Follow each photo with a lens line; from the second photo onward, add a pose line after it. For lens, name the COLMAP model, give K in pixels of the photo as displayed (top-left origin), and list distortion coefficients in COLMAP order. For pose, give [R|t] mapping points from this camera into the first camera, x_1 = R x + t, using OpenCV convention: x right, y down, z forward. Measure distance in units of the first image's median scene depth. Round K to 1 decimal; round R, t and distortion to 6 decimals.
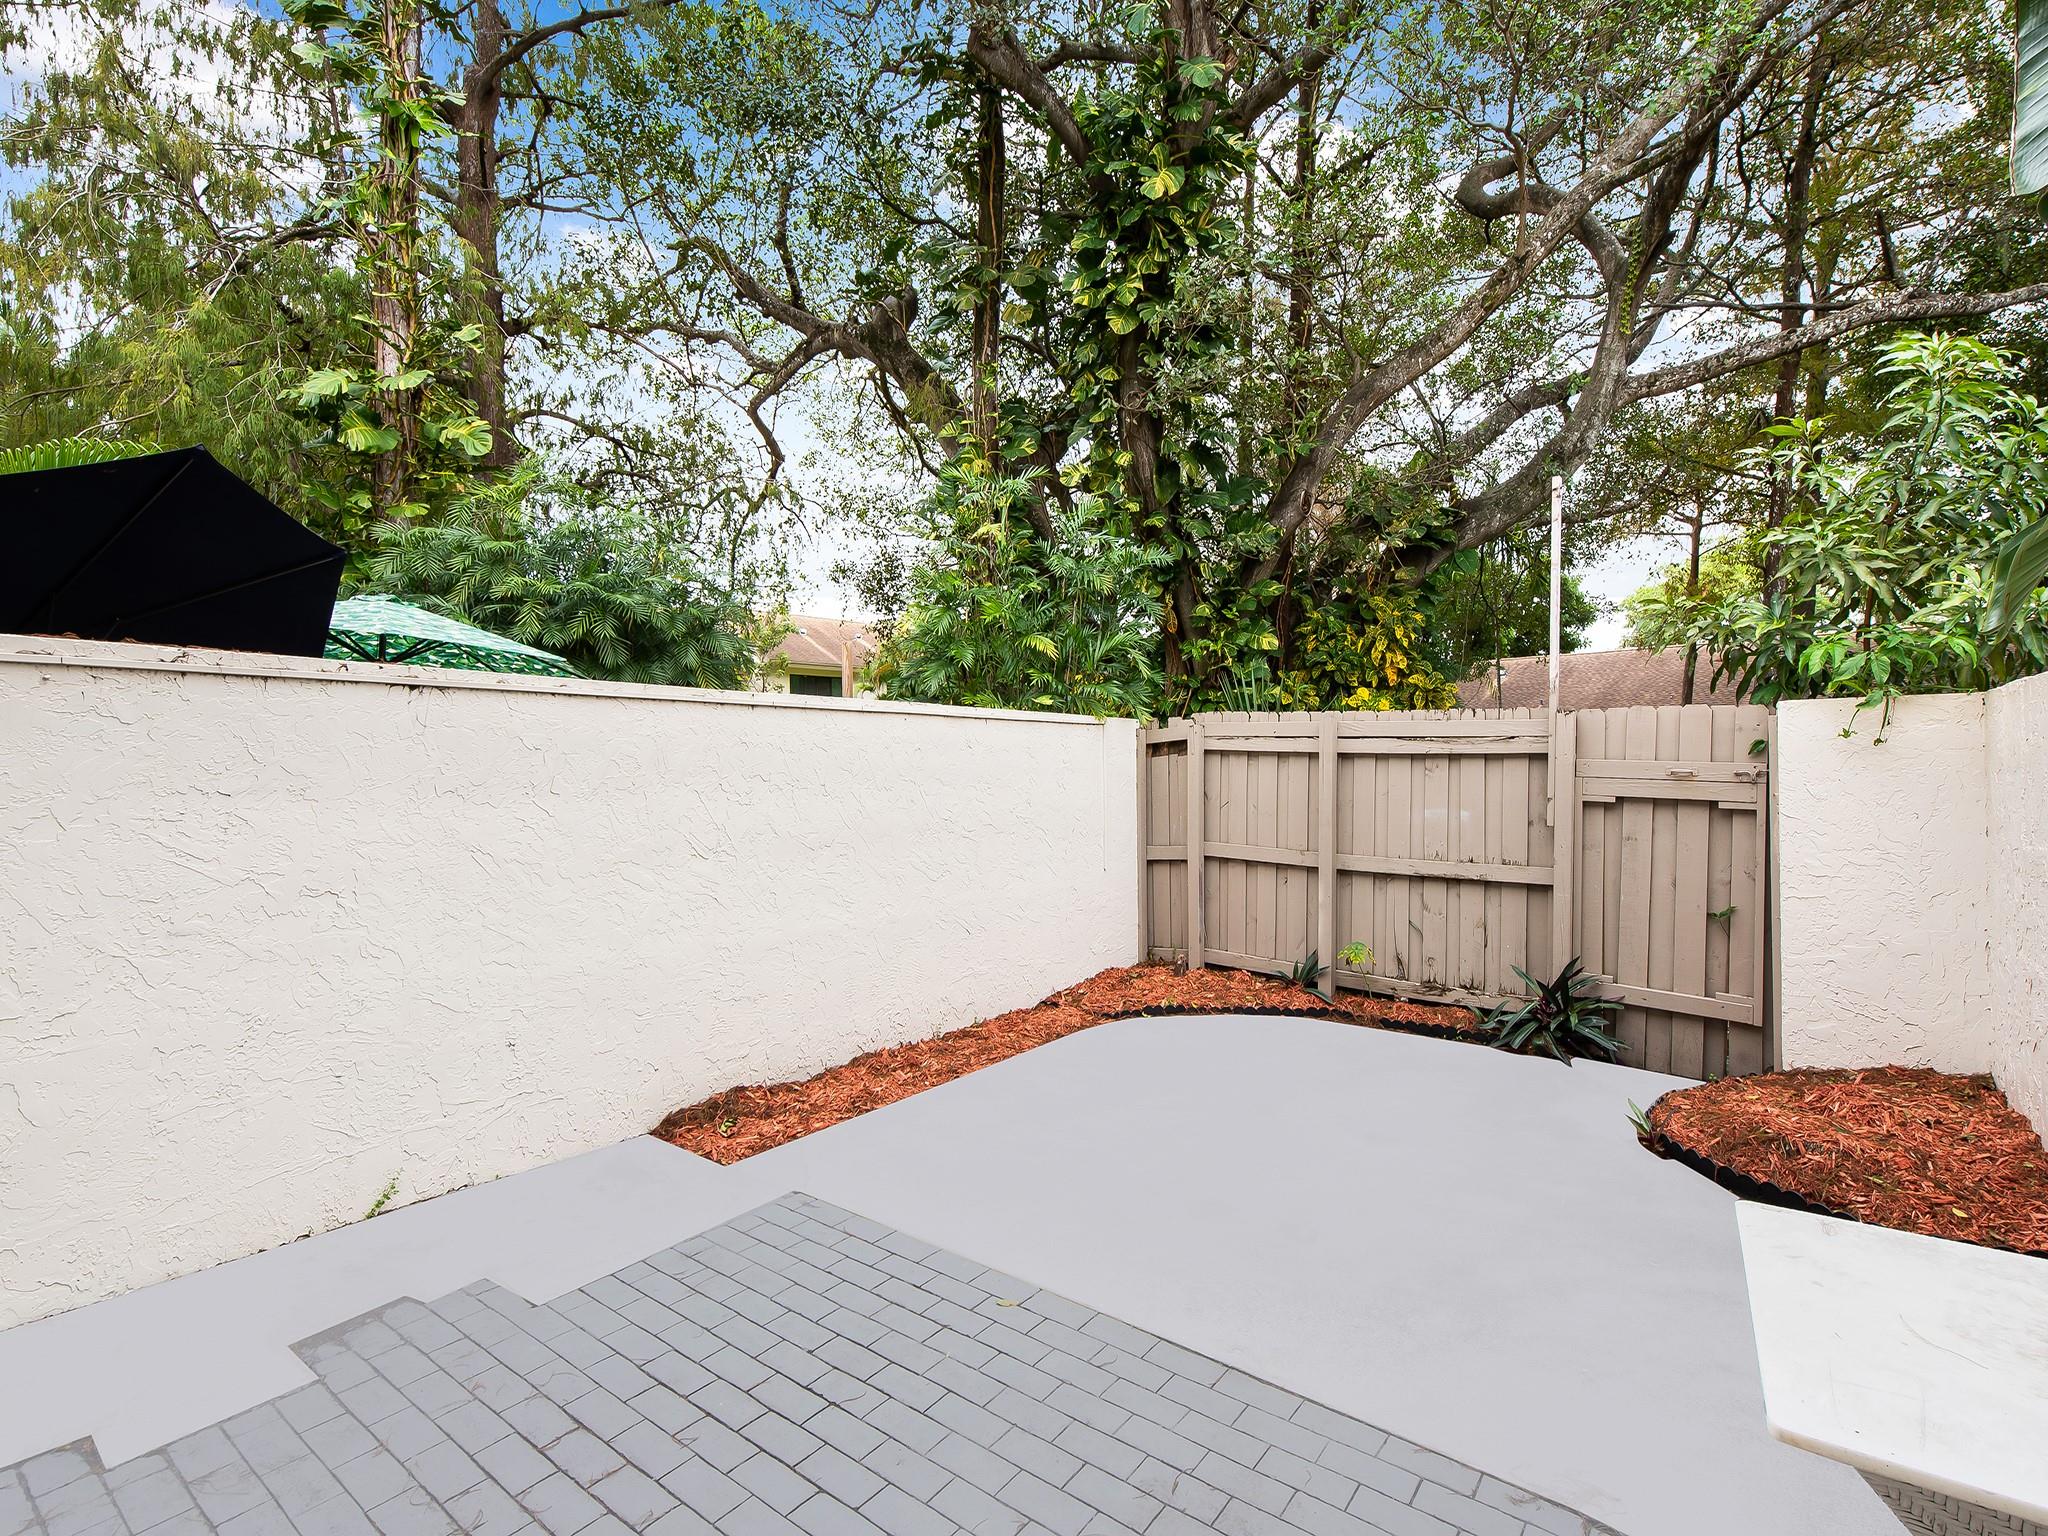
lens RADIAL K [[964.6, 0, 1021.2], [0, 964.6, 768.0], [0, 0, 1]] dist [0.017823, -0.003257]
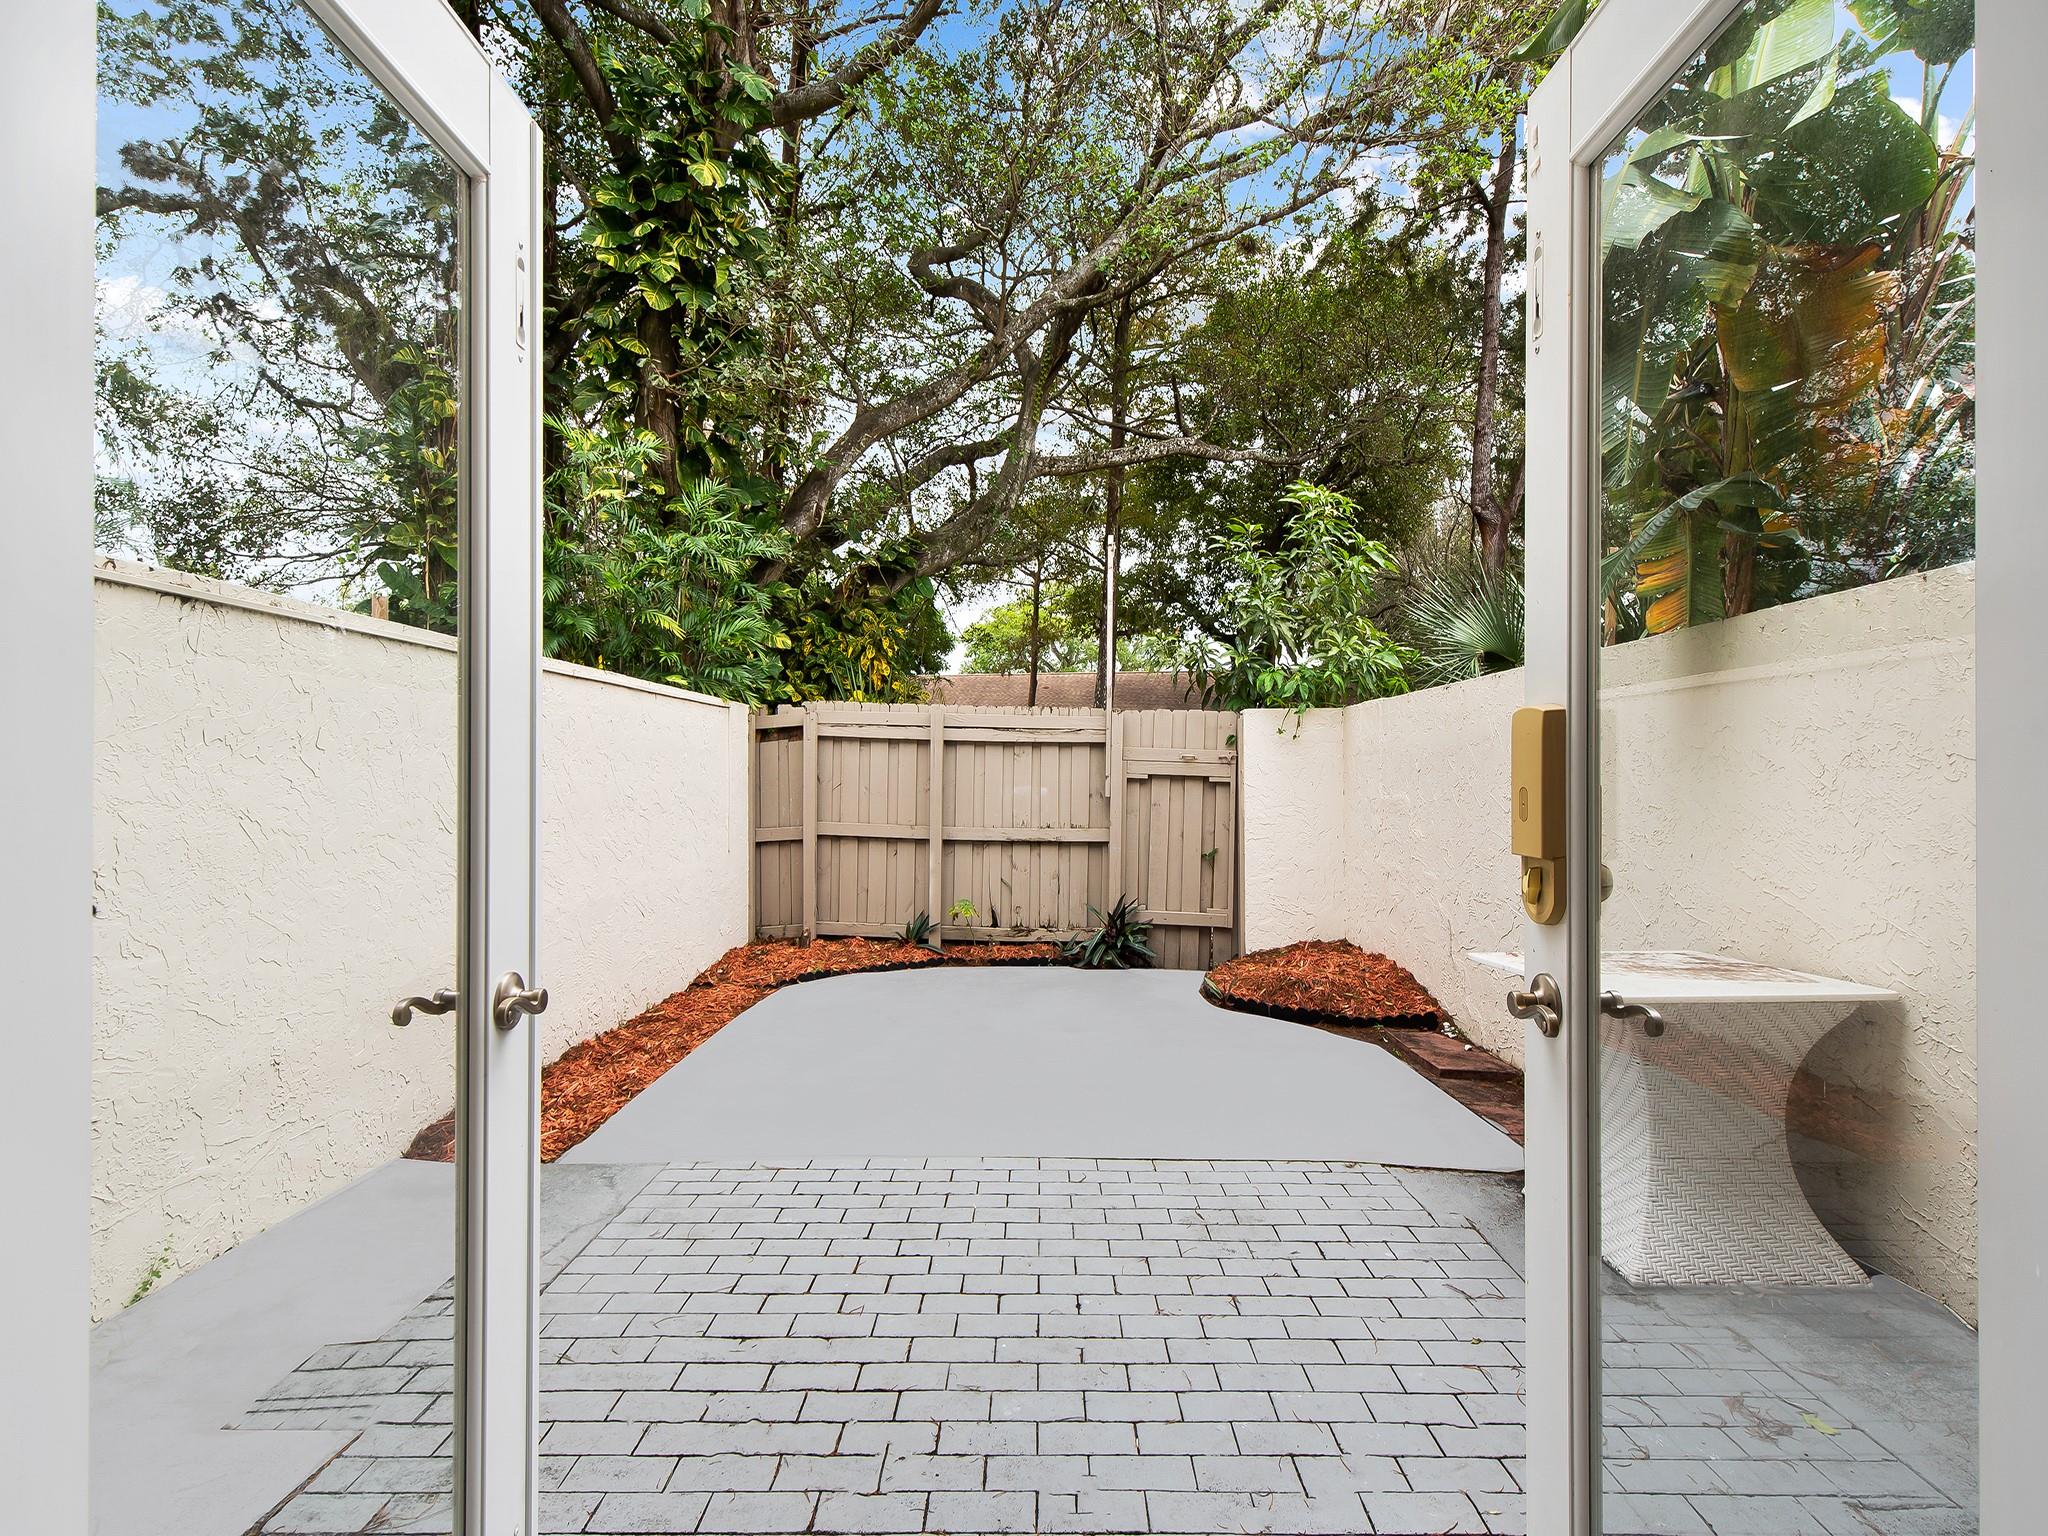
lens RADIAL K [[964.6, 0, 1028.2], [0, 964.6, 770.1], [0, 0, 1]] dist [0.017823, -0.003257]
pose [[0.806830, 0.006464, 0.590748, -0.292966], [-0.003752, 0.999976, -0.005818, 0.028136], [-0.590772, 0.002478, 0.806835, -0.003089]]
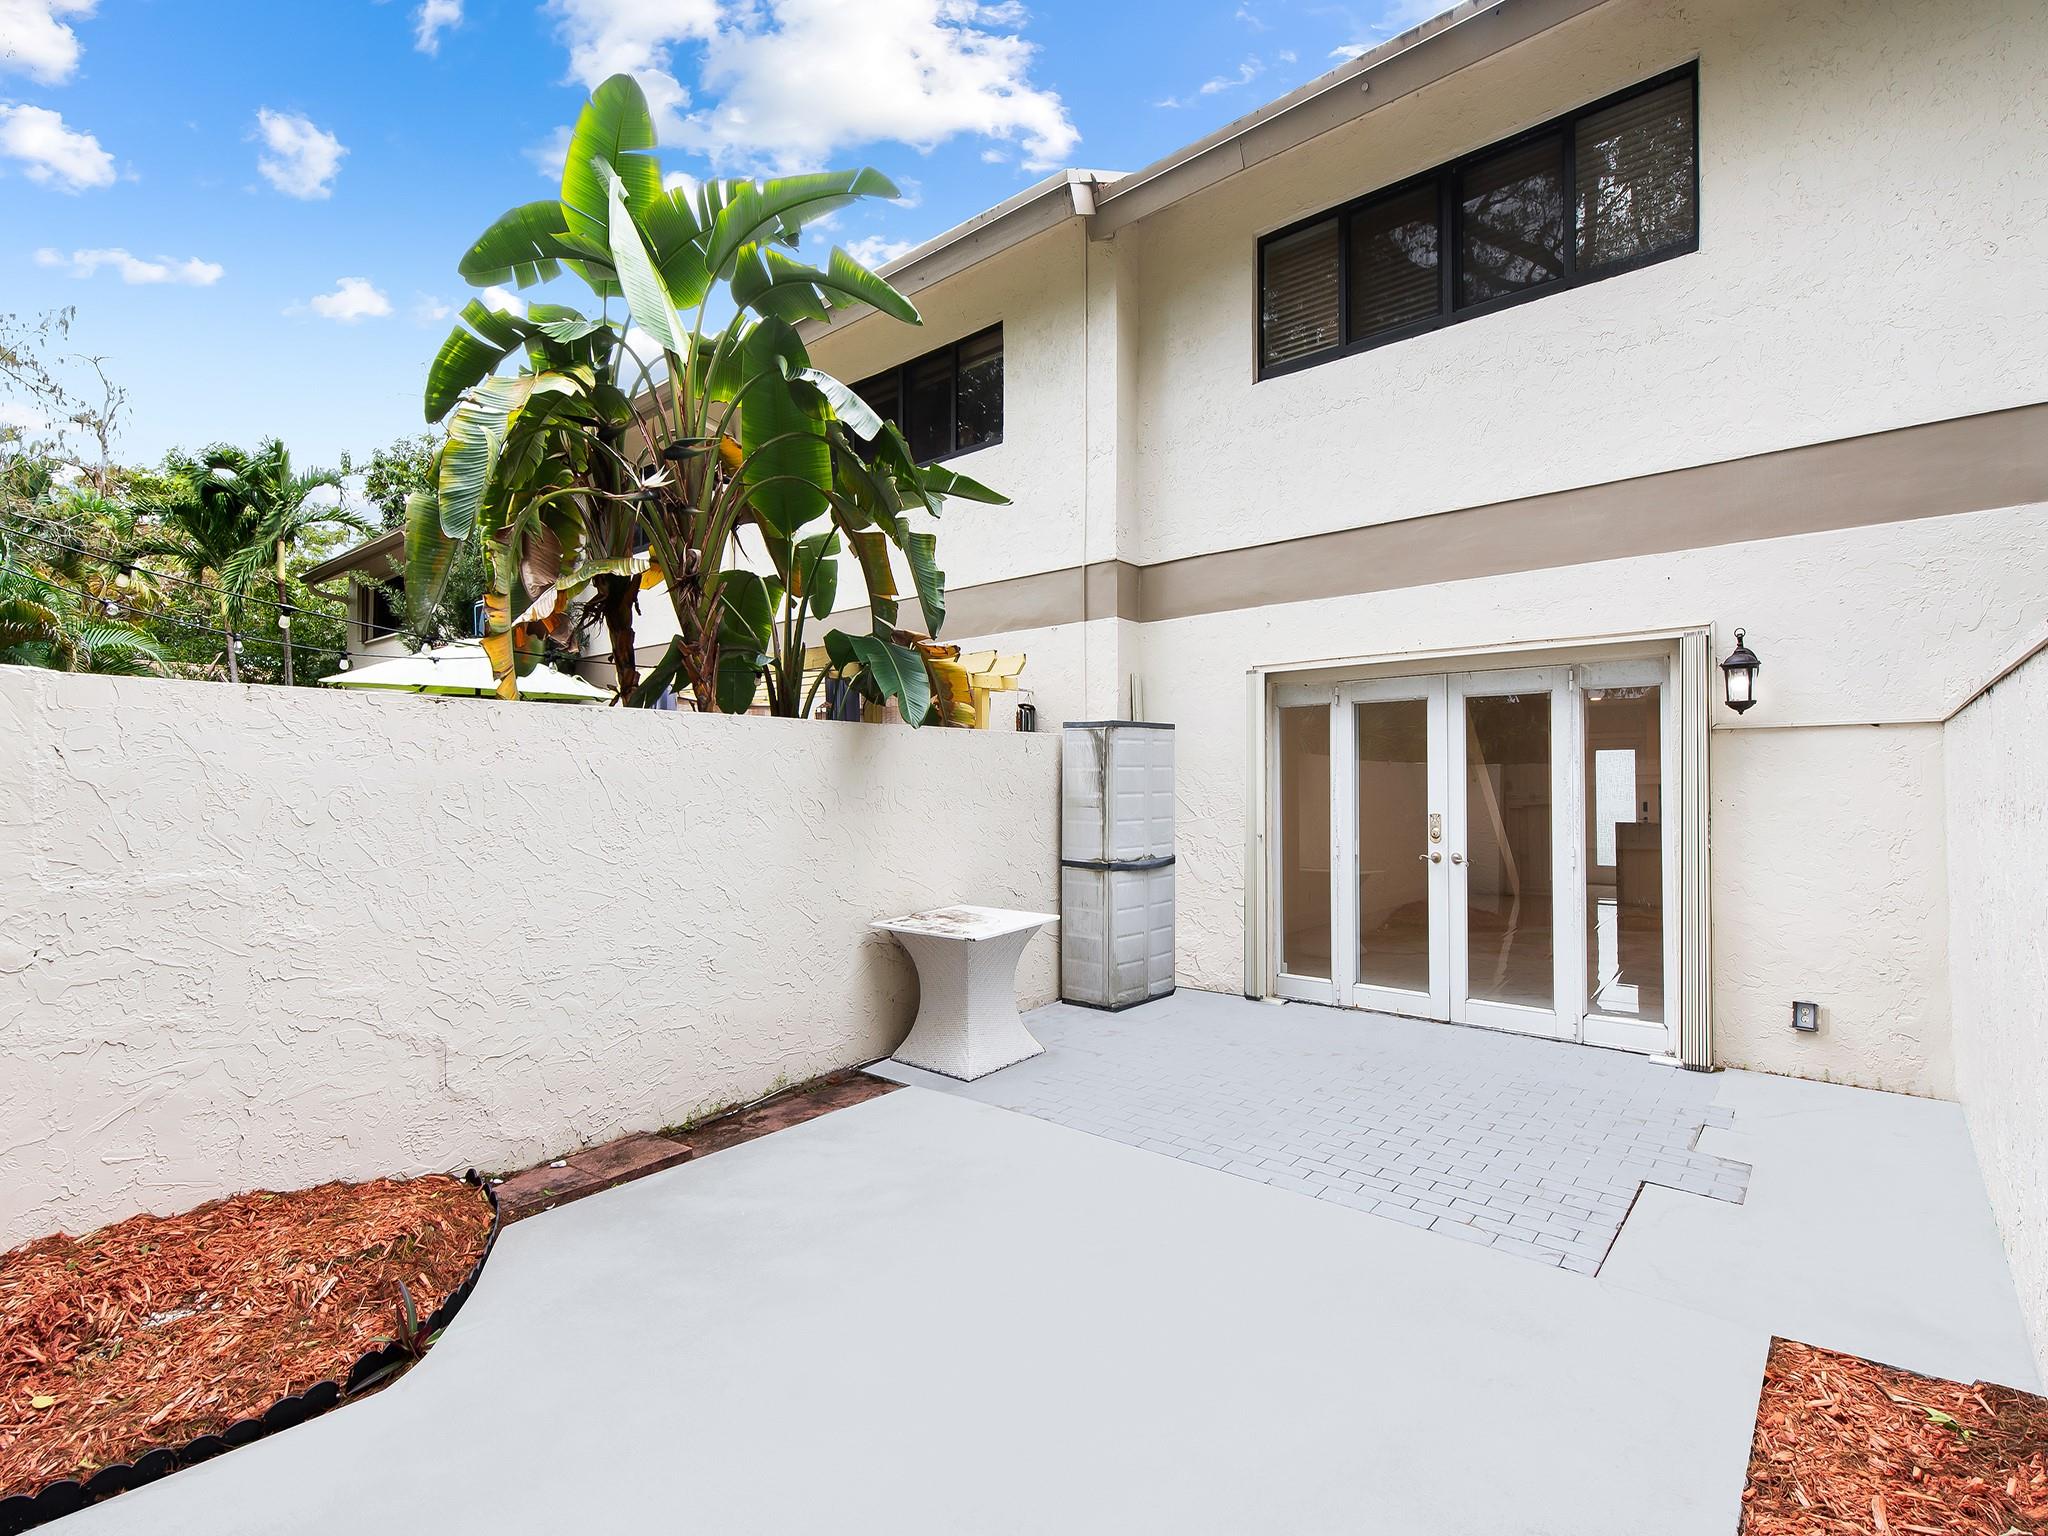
lens RADIAL K [[964.6, 0, 1024.1], [0, 964.6, 772.8], [0, 0, 1]] dist [0.017823, -0.003257]
pose [[-0.997570, 0.006985, 0.069324, 0.114016], [0.006853, 0.999974, -0.002152, -0.008241], [-0.069338, -0.001672, -0.997592, 1.053573]]
